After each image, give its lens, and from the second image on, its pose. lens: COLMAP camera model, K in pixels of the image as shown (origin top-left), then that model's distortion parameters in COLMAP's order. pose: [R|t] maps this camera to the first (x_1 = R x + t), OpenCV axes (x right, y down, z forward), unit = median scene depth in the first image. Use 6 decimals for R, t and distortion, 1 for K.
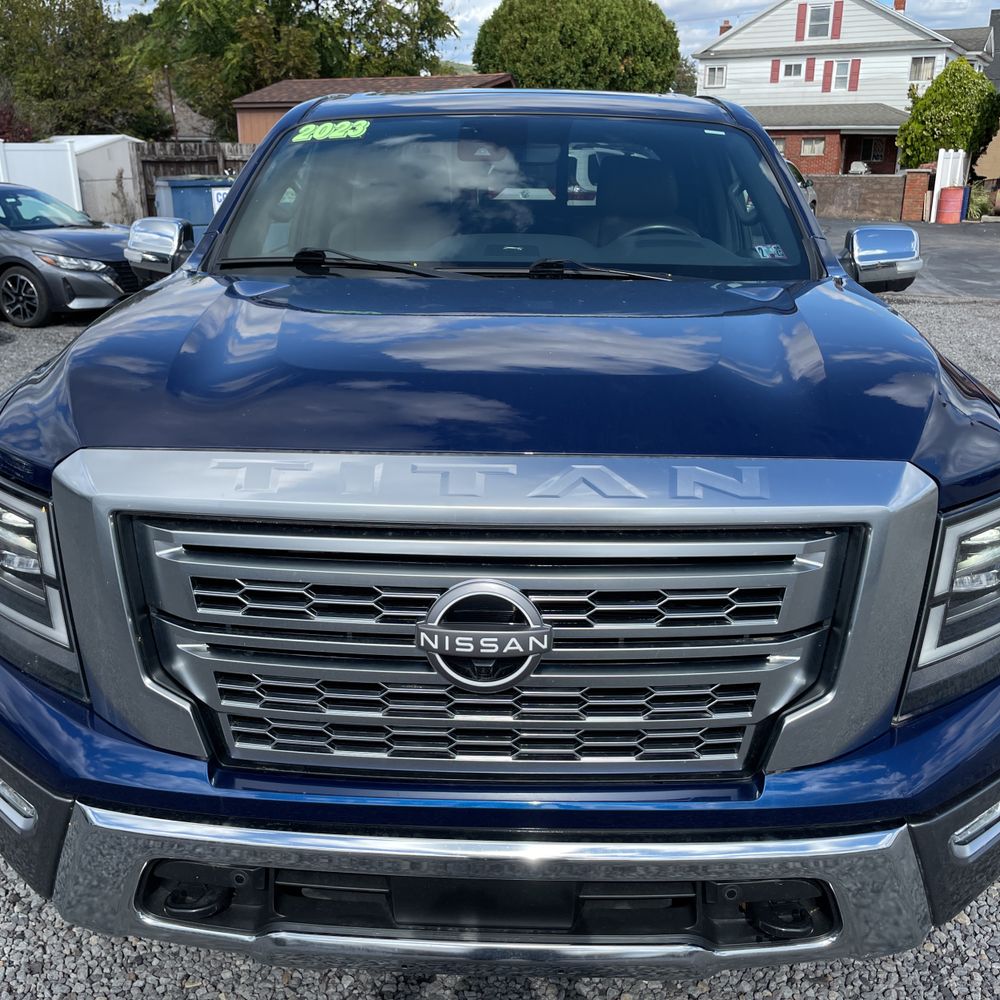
lens RADIAL K [[1008.6, 0, 500.4], [0, 1008.6, 494.1], [0, 0, 1]] dist [0.078959, -0.105905]
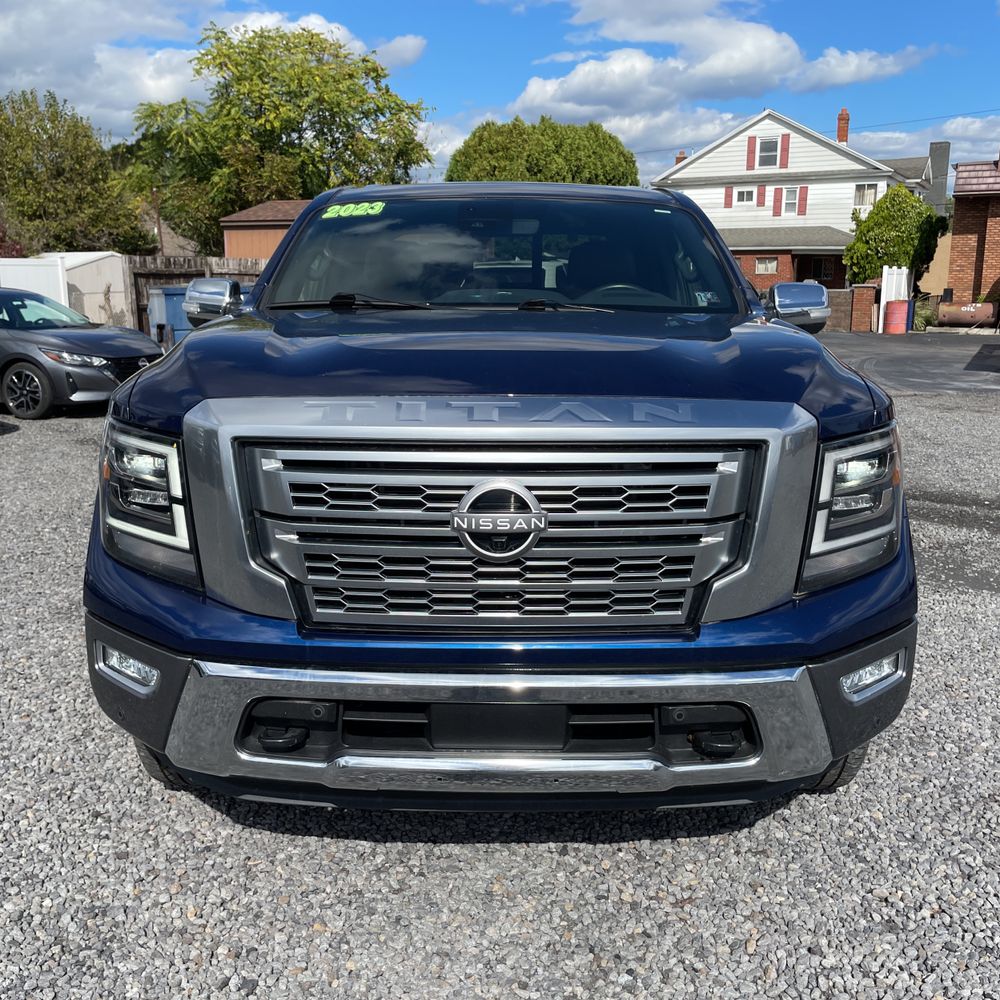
lens RADIAL K [[1008.6, 0, 500.4], [0, 1008.6, 494.1], [0, 0, 1]] dist [0.078959, -0.105905]
pose [[0.999556, -0.006431, 0.029092, -0.004128], [0.009606, 0.993843, -0.110379, 0.019446], [-0.028203, 0.110610, 0.993464, -0.030053]]
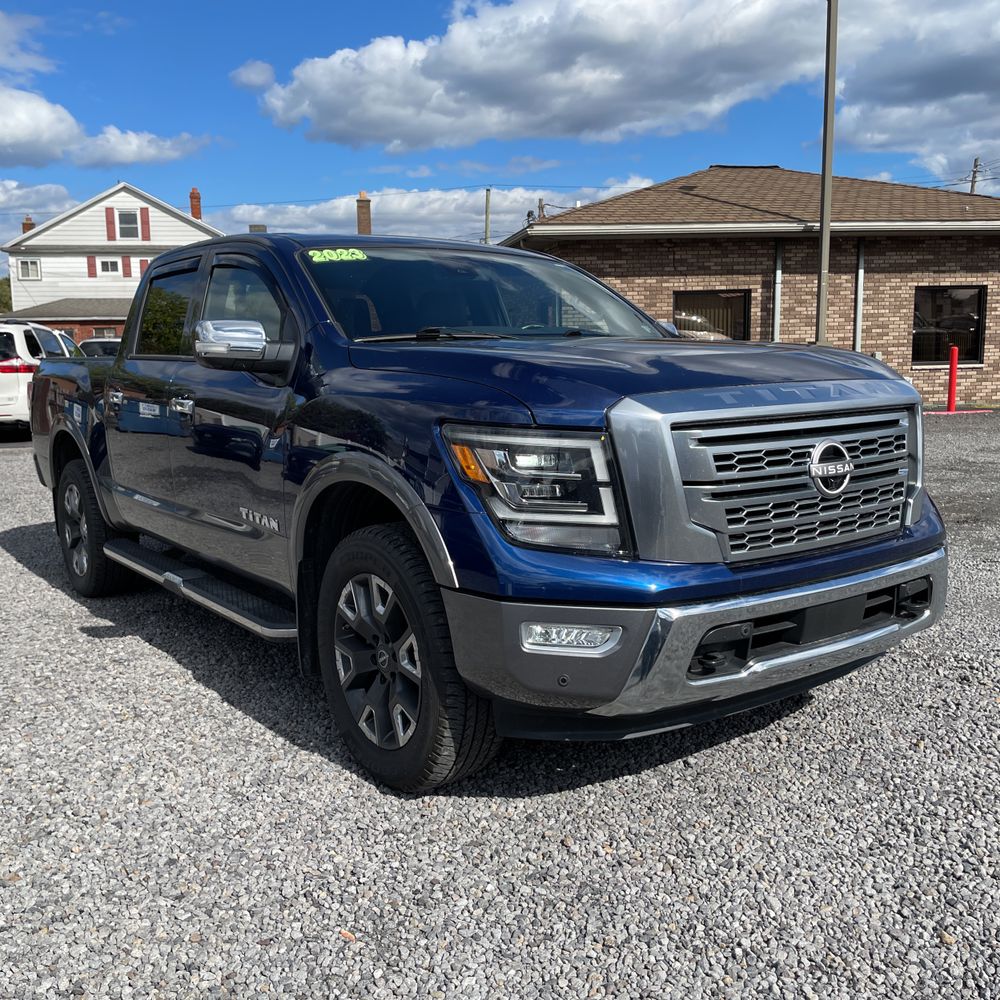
lens RADIAL K [[1008.6, 0, 500.4], [0, 1008.6, 494.1], [0, 0, 1]] dist [0.078959, -0.105905]
pose [[0.787432, -0.107123, 0.607022, -0.129999], [0.214028, 0.971029, -0.106277, 0.019793], [-0.578051, 0.213605, 0.787547, -0.013541]]
